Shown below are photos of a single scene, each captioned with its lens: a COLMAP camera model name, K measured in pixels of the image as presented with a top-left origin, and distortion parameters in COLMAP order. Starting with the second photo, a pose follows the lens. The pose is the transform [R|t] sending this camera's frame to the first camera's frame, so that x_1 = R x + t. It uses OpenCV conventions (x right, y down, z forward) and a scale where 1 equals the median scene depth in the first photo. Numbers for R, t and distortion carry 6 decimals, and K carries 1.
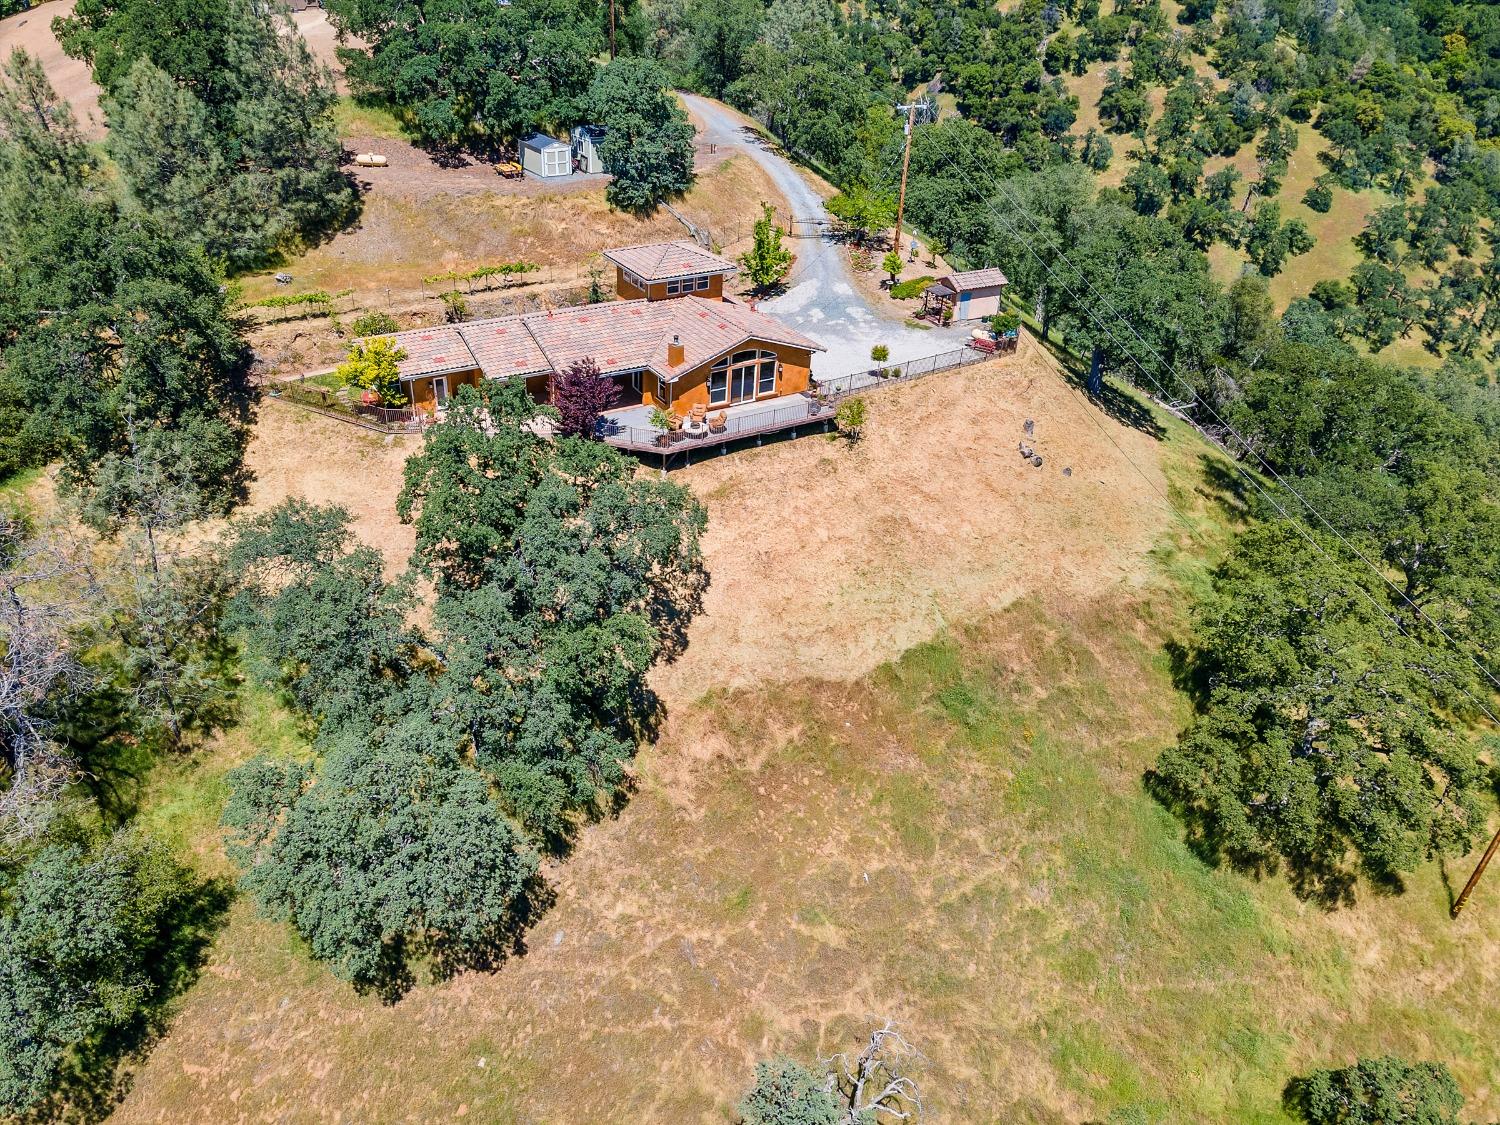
lens RADIAL K [[1121.8, 0, 741.1], [0, 1121.8, 562.0], [0, 0, 1]] dist [-0.016157, 0.130764]
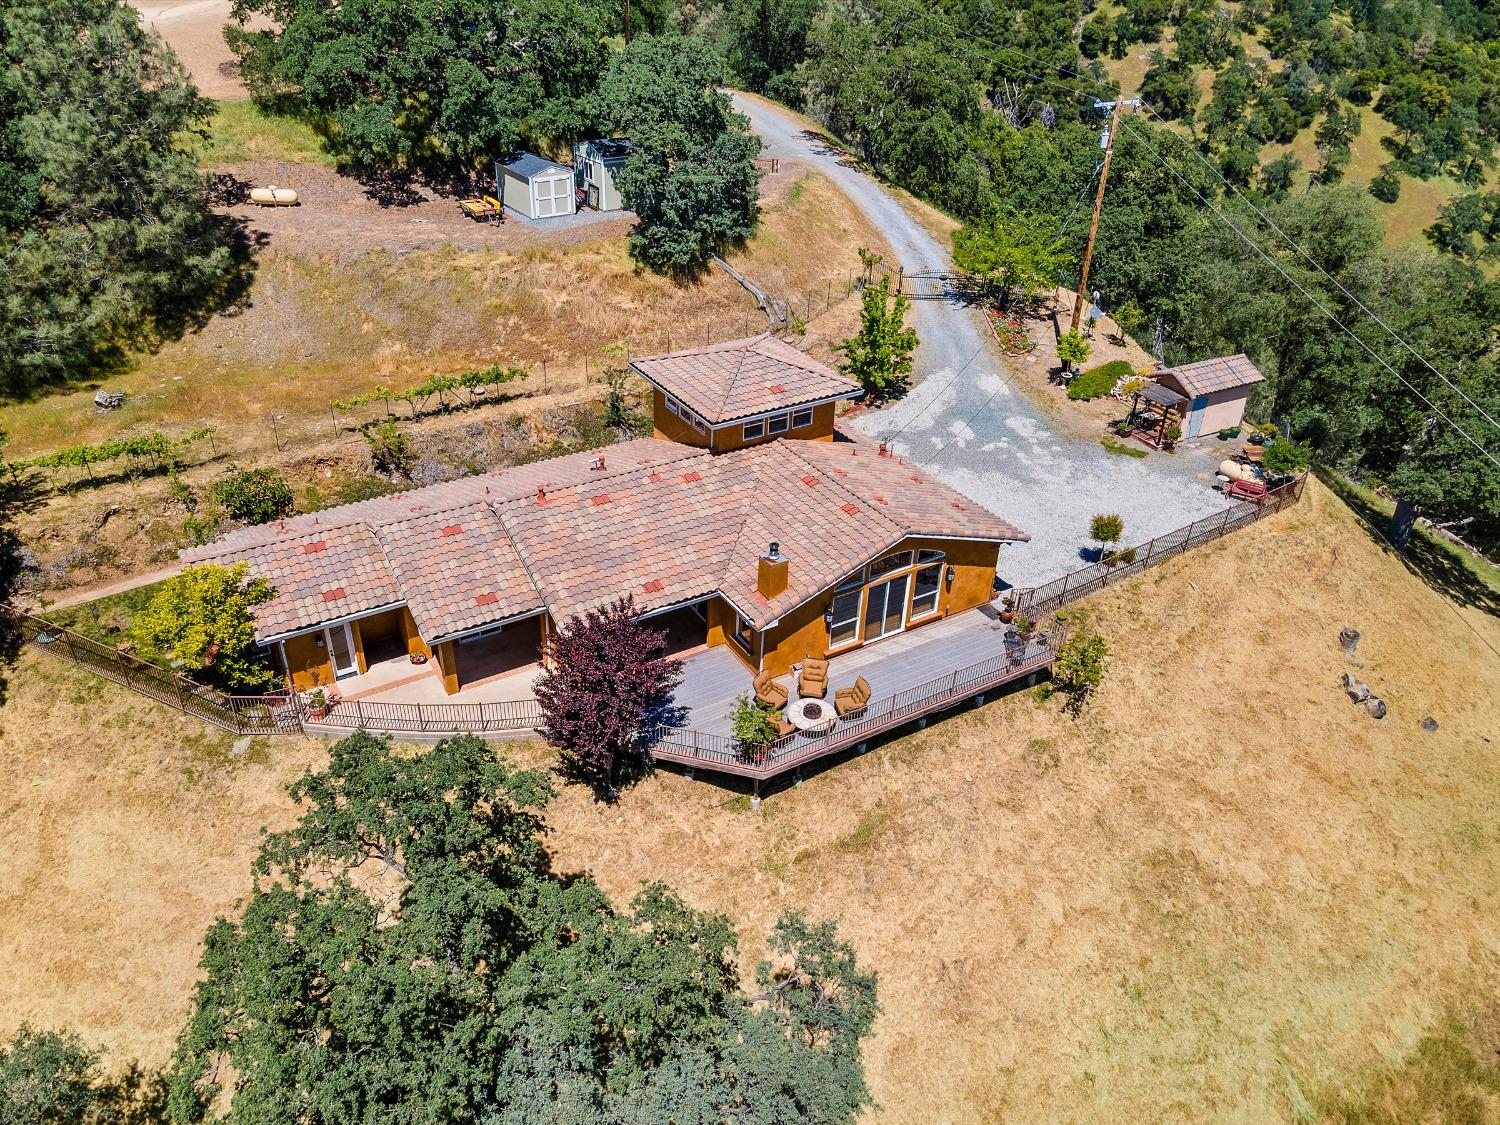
lens RADIAL K [[1119.7, 0, 742.0], [0, 1119.7, 559.4], [0, 0, 1]] dist [0.030431, 0.037359]
pose [[0.999890, -0.013357, -0.006482, -0.052834], [0.013381, 0.999903, 0.003745, -0.147602], [0.006431, -0.003832, 0.999972, 0.346940]]
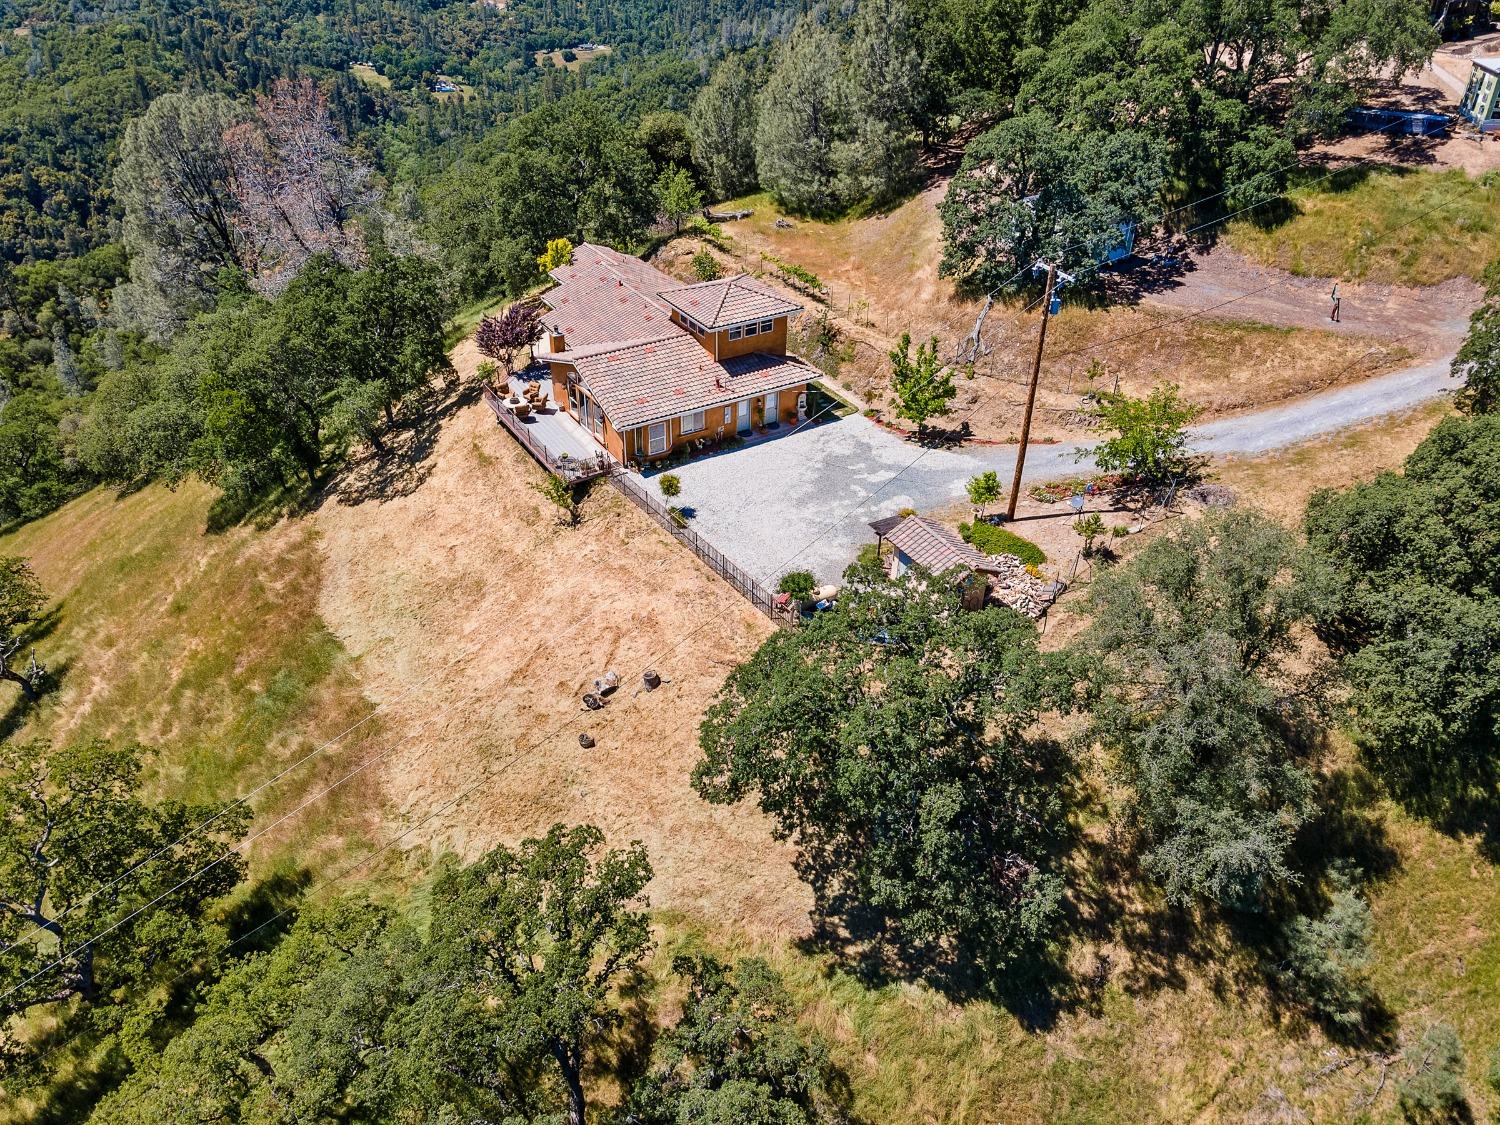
lens RADIAL K [[1130.4, 0, 733.3], [0, 1130.4, 562.7], [0, 0, 1]] dist [0.019640, -0.002772]
pose [[-0.012127, 0.522712, -0.852423, 0.710466], [-0.522503, 0.723529, 0.451106, -0.450365], [0.852551, 0.450864, 0.264344, 0.721036]]
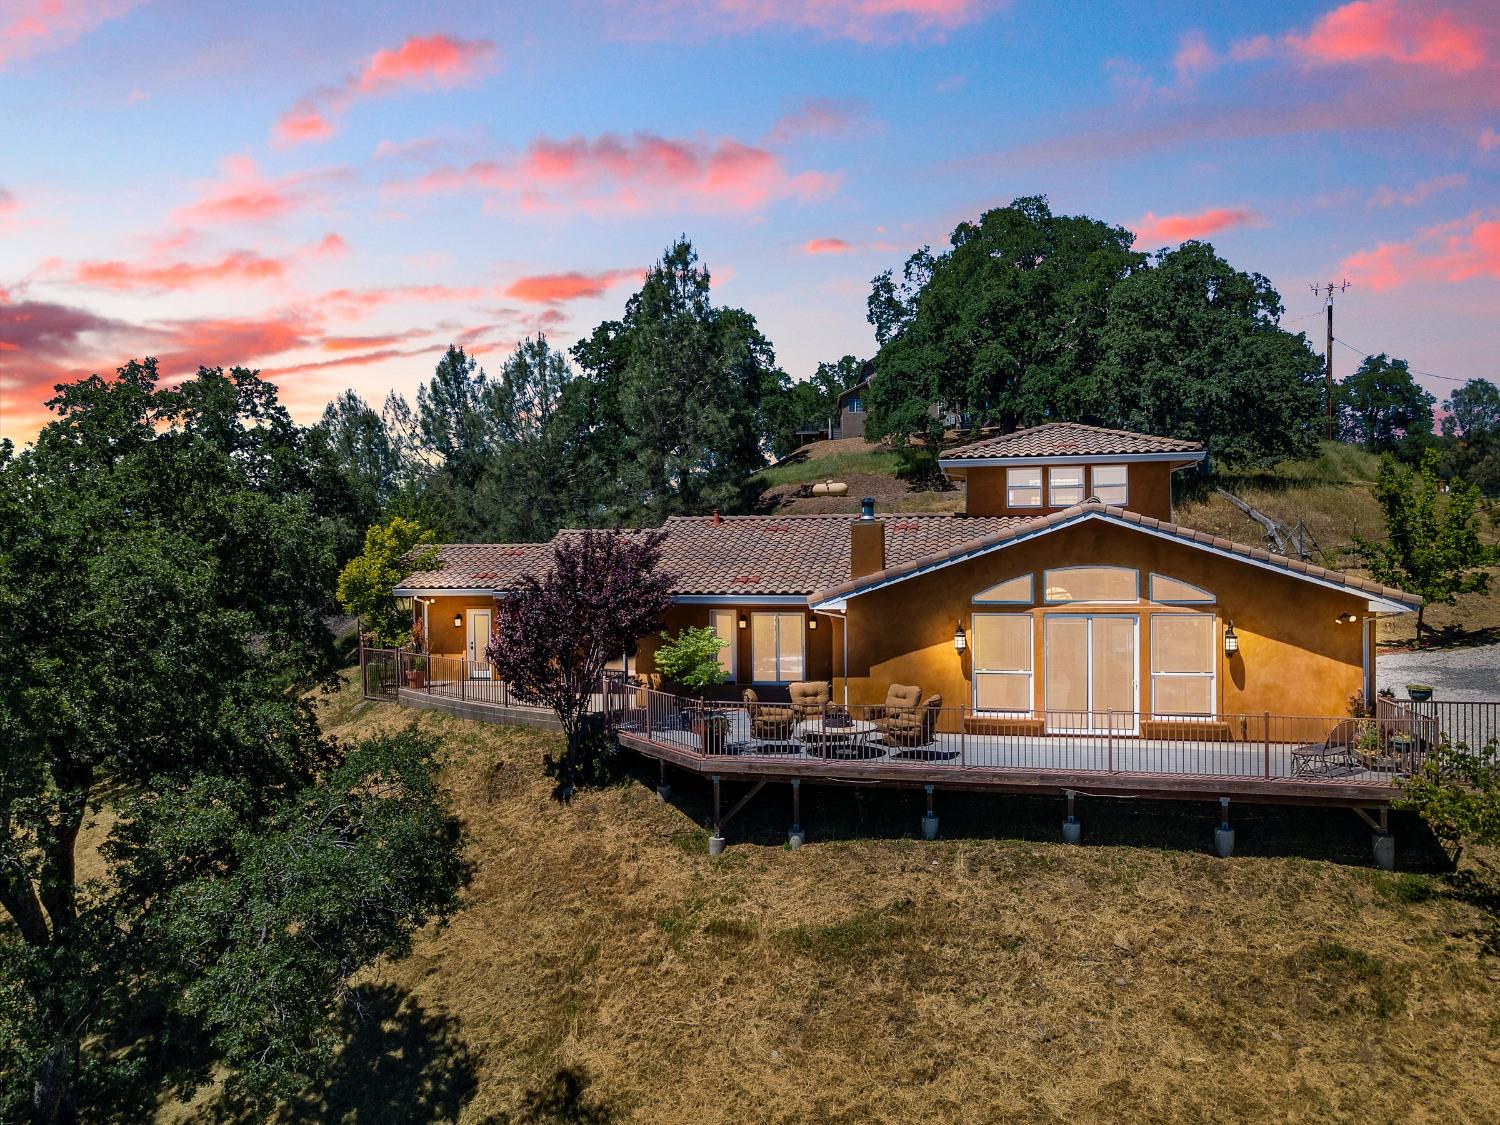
lens RADIAL K [[1121.0, 0, 732.5], [0, 1121.0, 559.4], [0, 0, 1]] dist [0.035502, 0.063256]
pose [[0.722486, -0.041247, -0.690154, 0.124875], [-0.326552, 0.859501, -0.393219, -0.016687], [0.609407, 0.509466, 0.607509, 0.566294]]
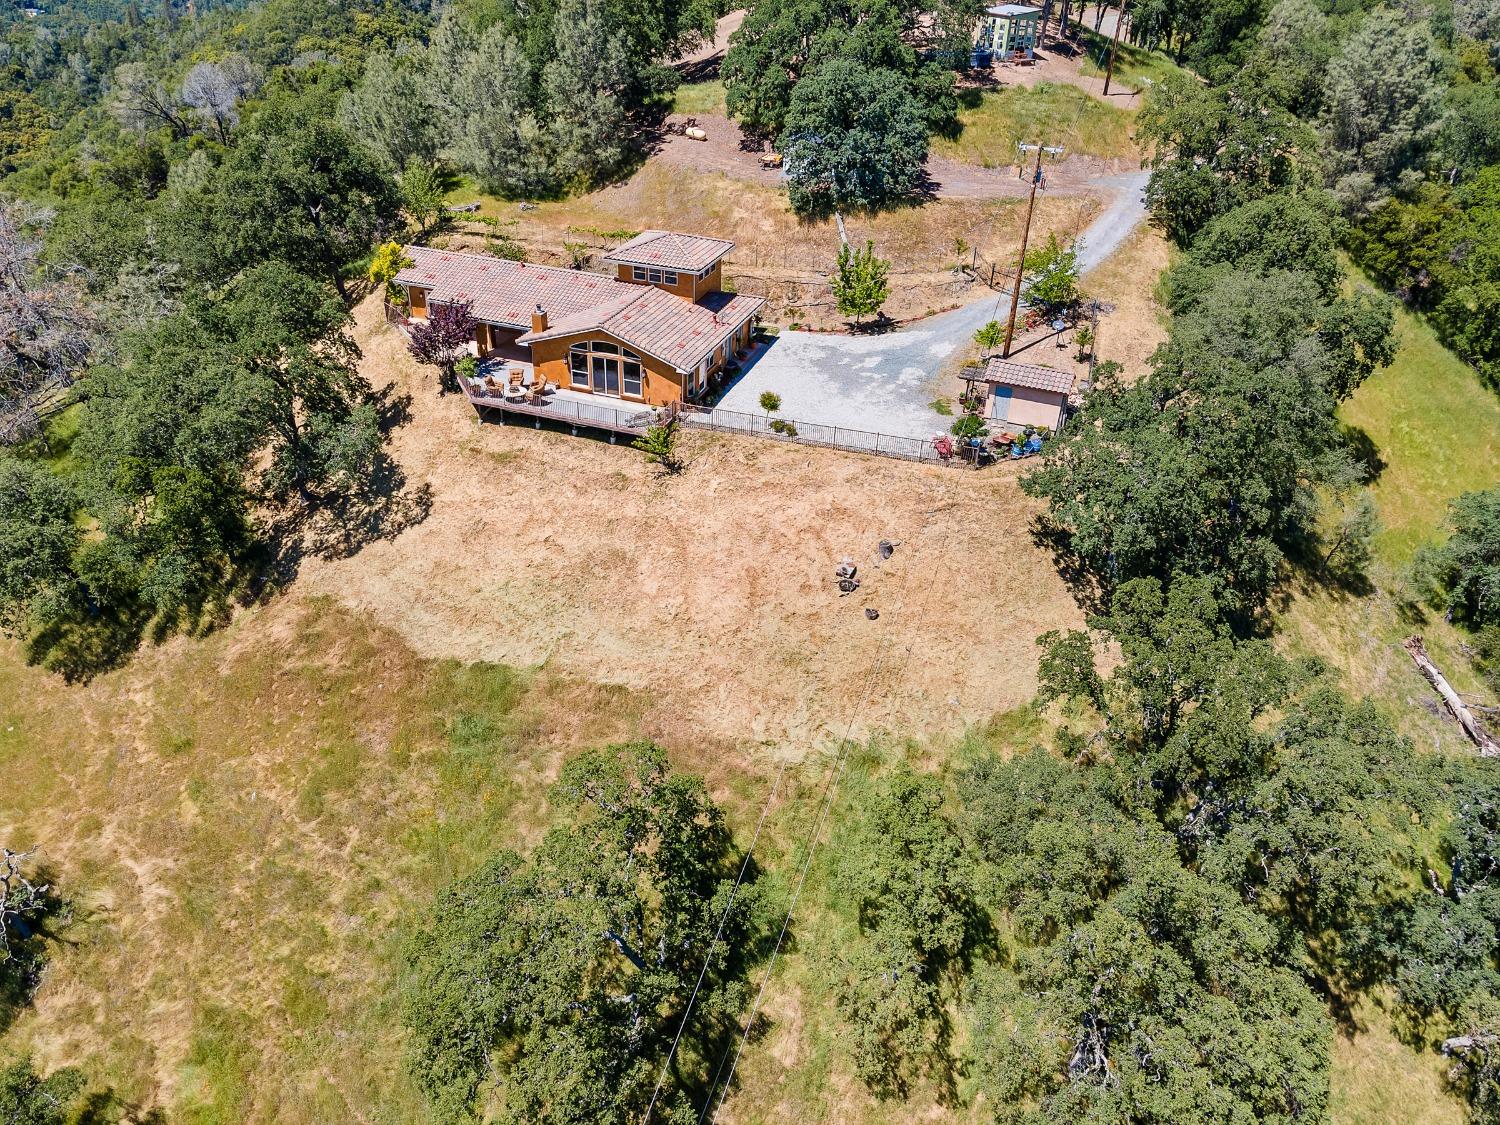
lens RADIAL K [[1130.4, 0, 733.3], [0, 1130.4, 562.7], [0, 0, 1]] dist [0.019640, -0.002772]
pose [[0.621426, 0.394492, -0.676909, 0.640475], [-0.410282, 0.899903, 0.147797, -0.161532], [0.667457, 0.185879, 0.721075, 0.308280]]
